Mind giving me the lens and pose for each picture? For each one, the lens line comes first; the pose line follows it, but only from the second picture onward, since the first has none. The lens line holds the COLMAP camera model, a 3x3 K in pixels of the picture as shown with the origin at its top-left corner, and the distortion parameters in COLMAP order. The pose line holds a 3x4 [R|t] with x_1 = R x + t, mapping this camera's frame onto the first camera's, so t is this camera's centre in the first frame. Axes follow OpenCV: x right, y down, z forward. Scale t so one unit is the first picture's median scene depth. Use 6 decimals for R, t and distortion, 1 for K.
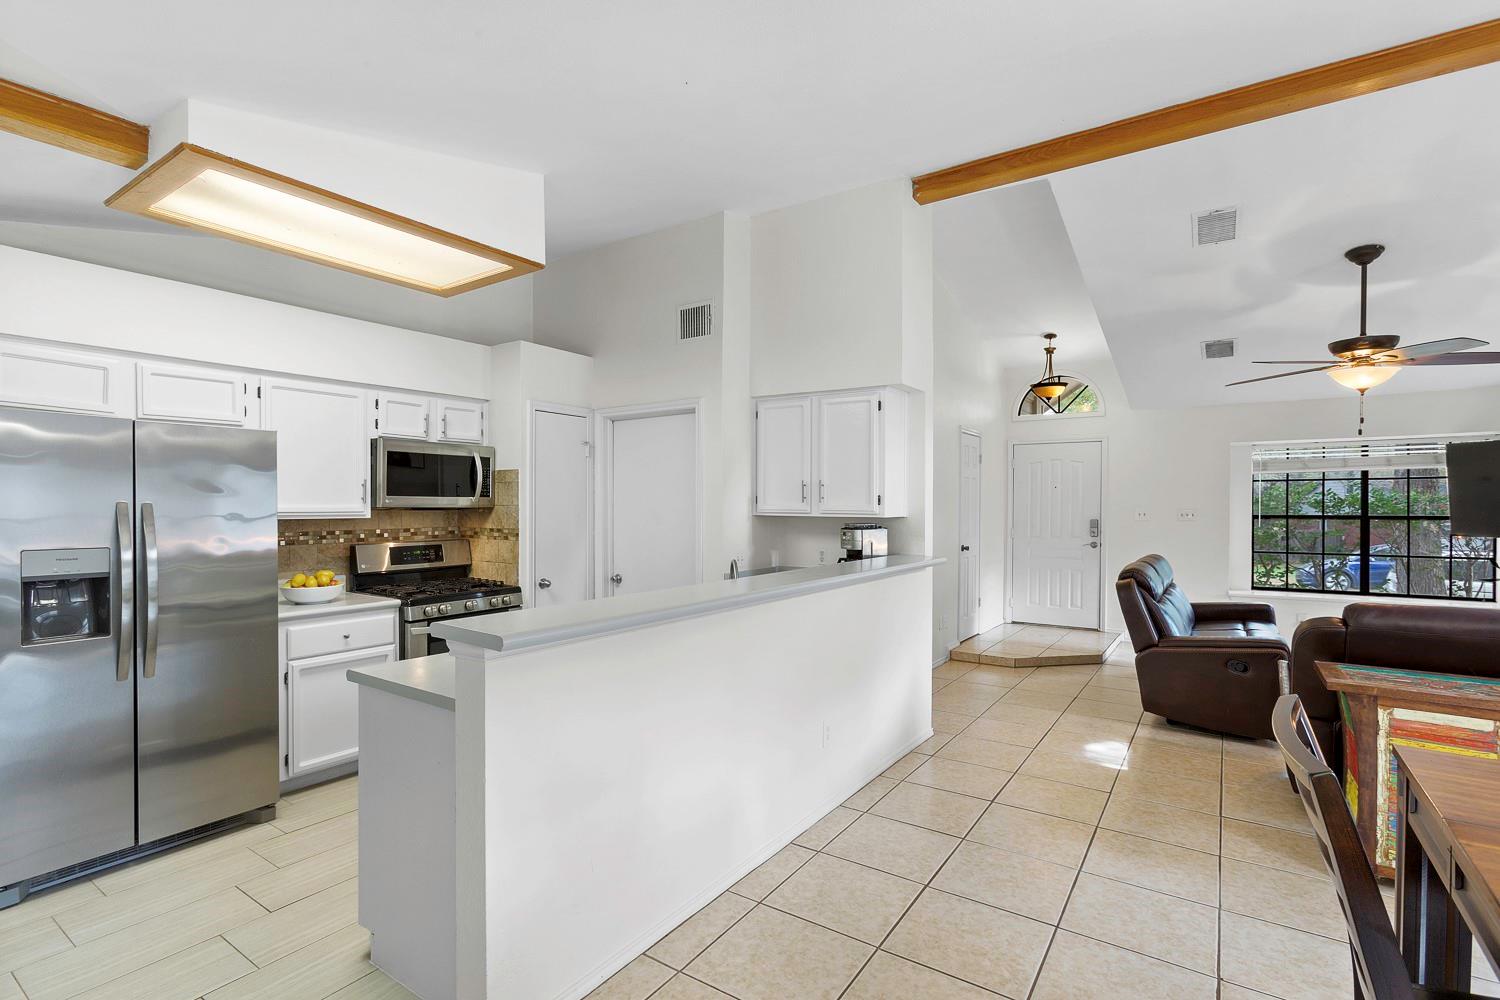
lens RADIAL K [[727.4, 0, 711.2], [0, 727.4, 513.9], [0, 0, 1]] dist [-0.014315, 0.009699]
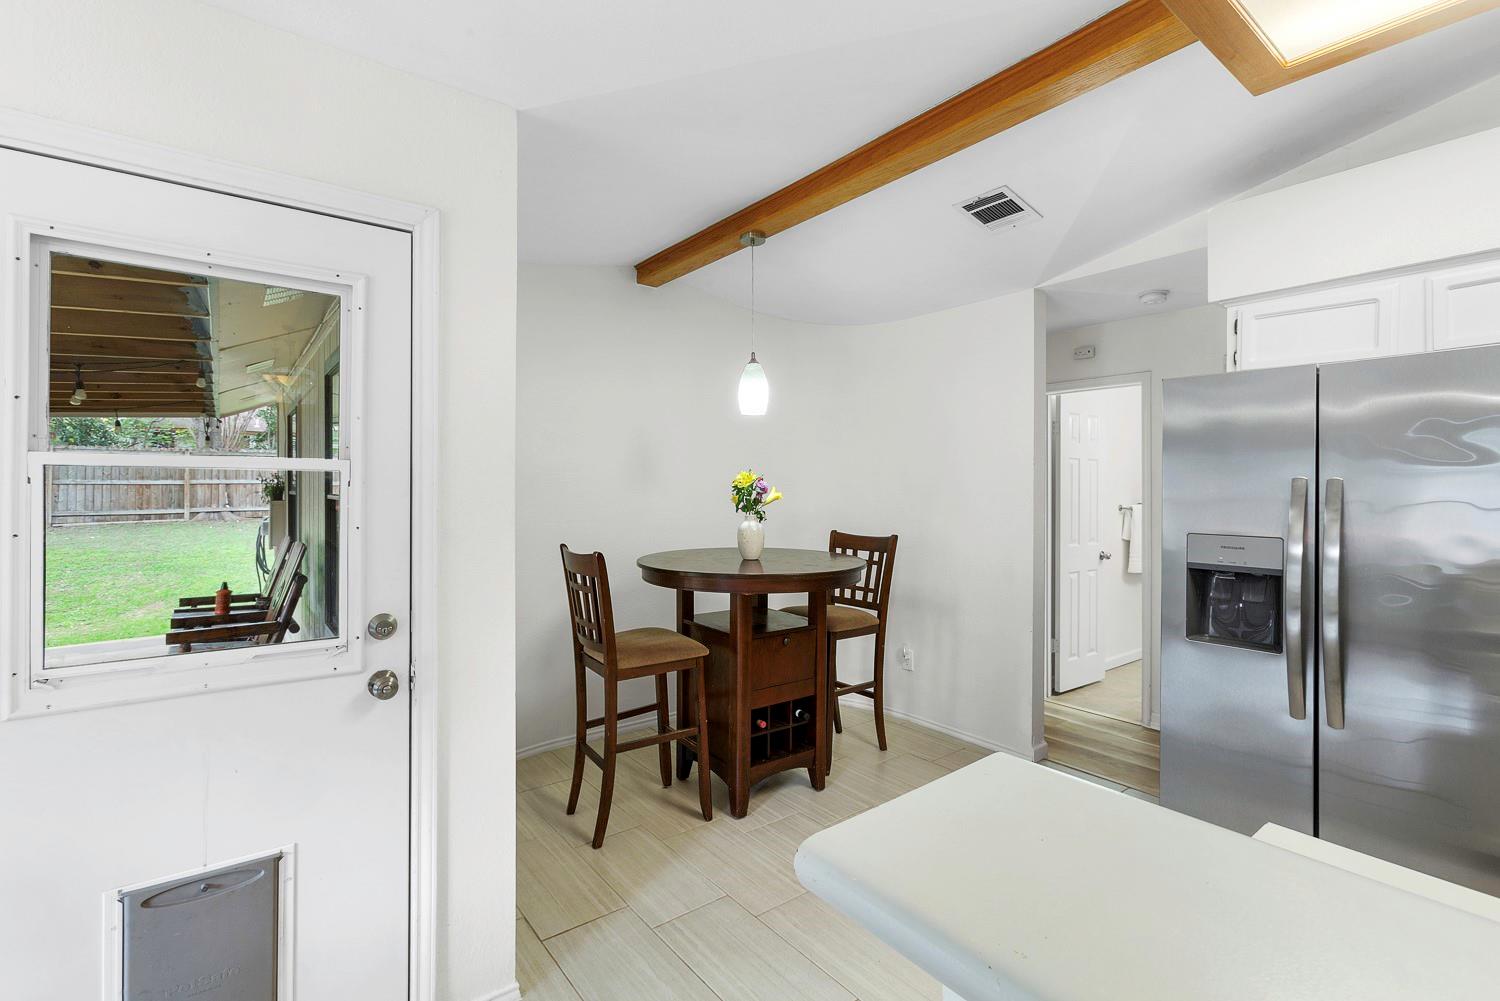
lens RADIAL K [[682.7, 0, 735.0], [0, 682.7, 487.9], [0, 0, 1]] dist [-0.016927, 0.007067]
pose [[-0.272970, -0.002107, -0.962020, 0.008135], [-0.018093, 0.999832, 0.002944, 0.001077], [0.961853, 0.018210, -0.272962, 0.424275]]
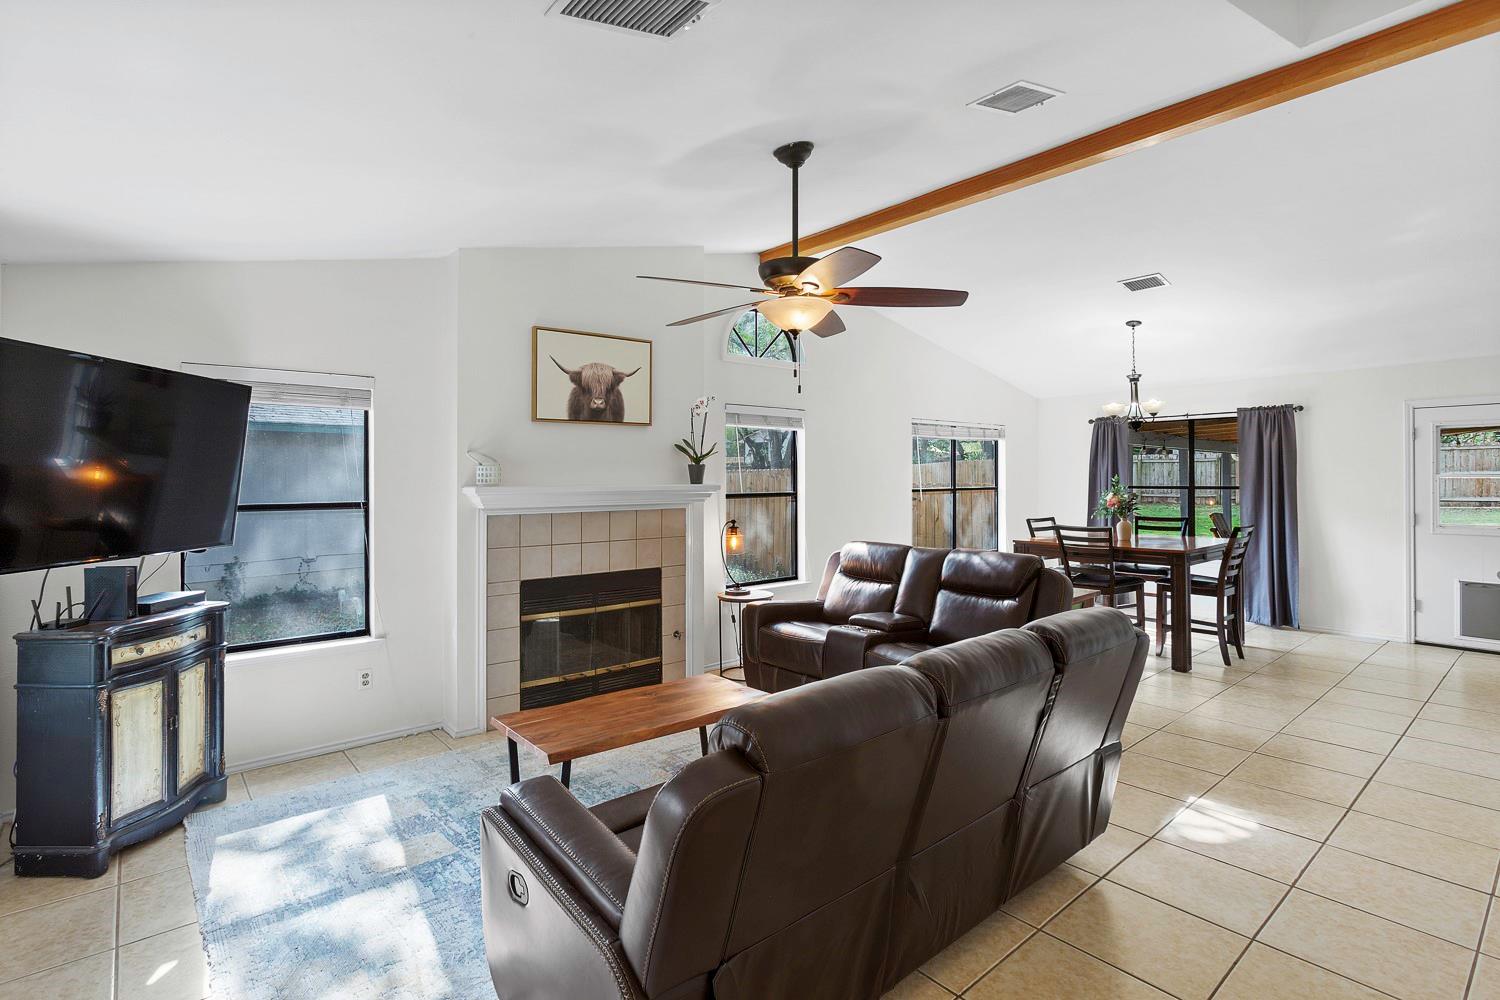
lens RADIAL K [[667.1, 0, 756.0], [0, 667.1, 479.0], [0, 0, 1]] dist [0.000174, 0.001390]
pose [[-0.967517, 0.006207, 0.252729, 0.689135], [0.009932, 0.999860, 0.013467, -0.026106], [-0.252610, 0.015540, -0.967443, 1.519762]]
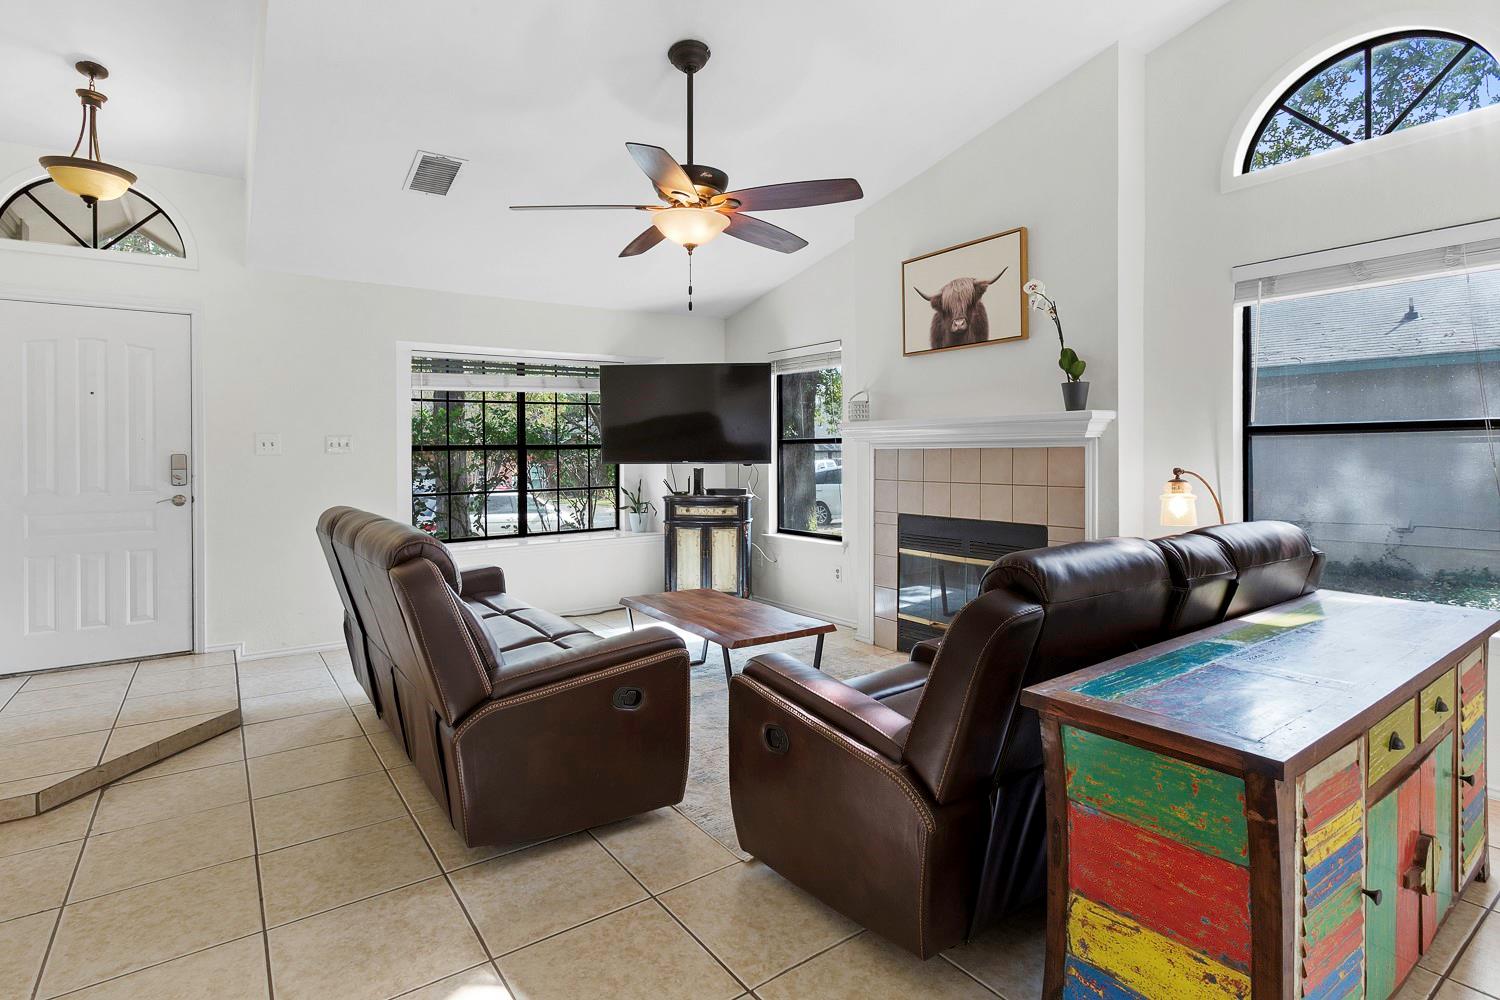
lens RADIAL K [[727.4, 0, 729.7], [0, 727.4, 455.4], [0, 0, 1]] dist [-0.014315, 0.009699]
pose [[0.316435, -0.005647, 0.948597, 0.221430], [0.023606, 0.999719, -0.001923, 0.031637], [-0.948320, 0.023001, 0.316480, 0.693118]]
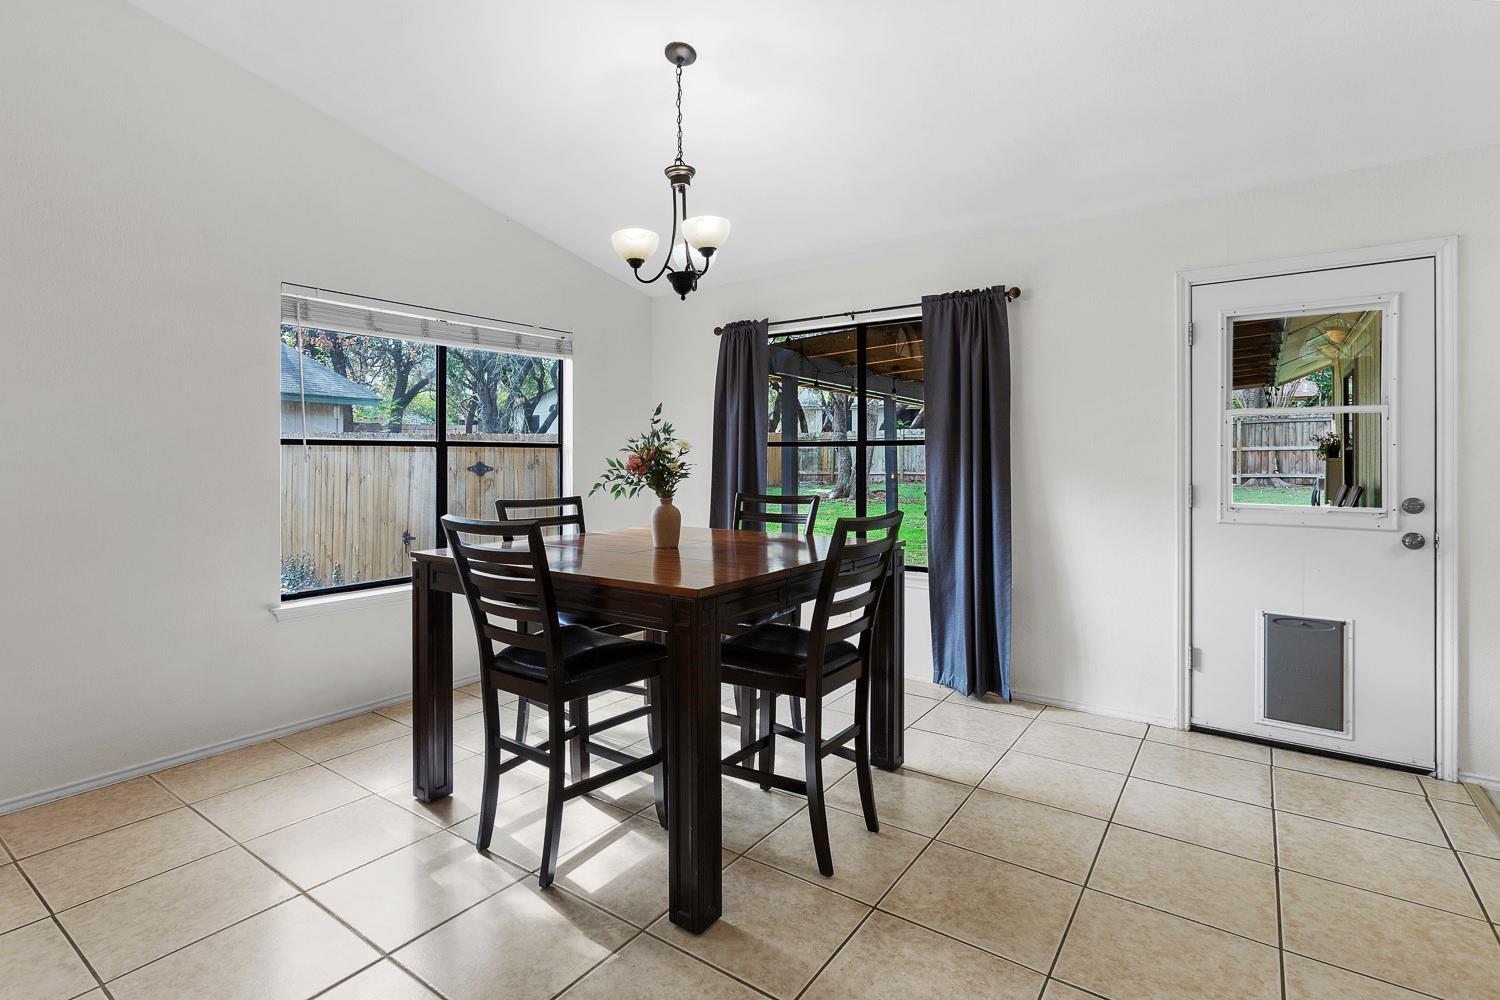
lens RADIAL K [[727.4, 0, 730.3], [0, 727.4, 456.5], [0, 0, 1]] dist [-0.014315, 0.009699]
pose [[-0.999949, -0.000158, -0.010124, 0.299046], [-0.000285, 0.999921, 0.012581, 0.028169], [0.010122, 0.012583, -0.999870, 0.755240]]
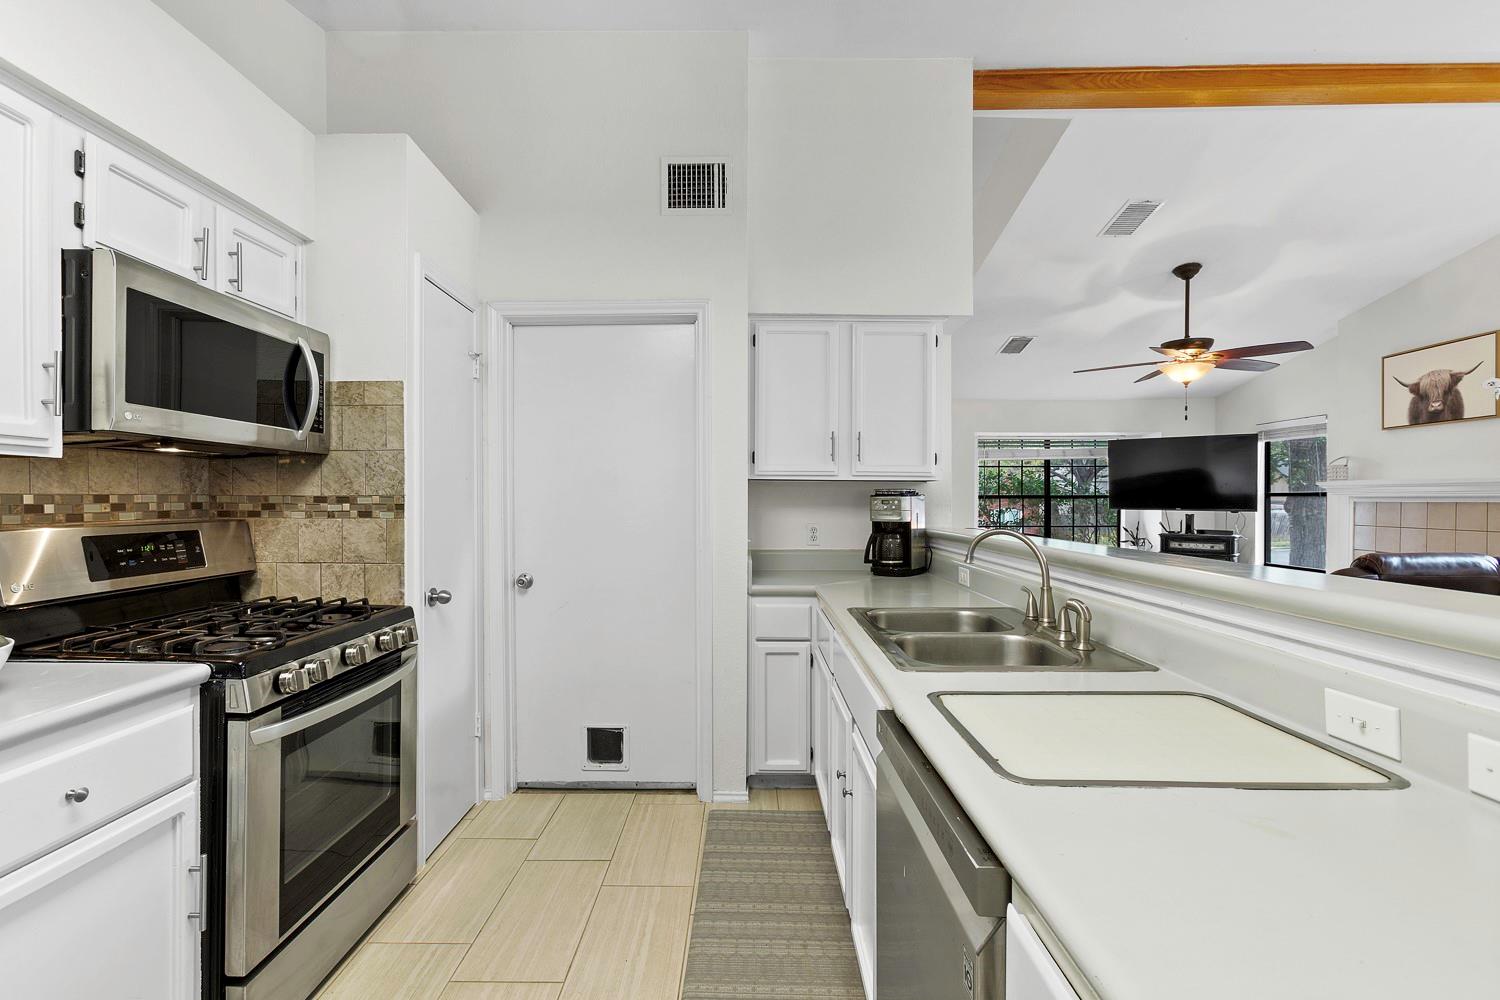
lens RADIAL K [[682.7, 0, 723.1], [0, 682.7, 508.1], [0, 0, 1]] dist [-0.016927, 0.007067]
pose [[0.824246, -0.004637, 0.566213, -0.354096], [0.005528, 0.999985, 0.000141, 0.031088], [-0.566205, 0.003014, 0.824259, 0.471193]]
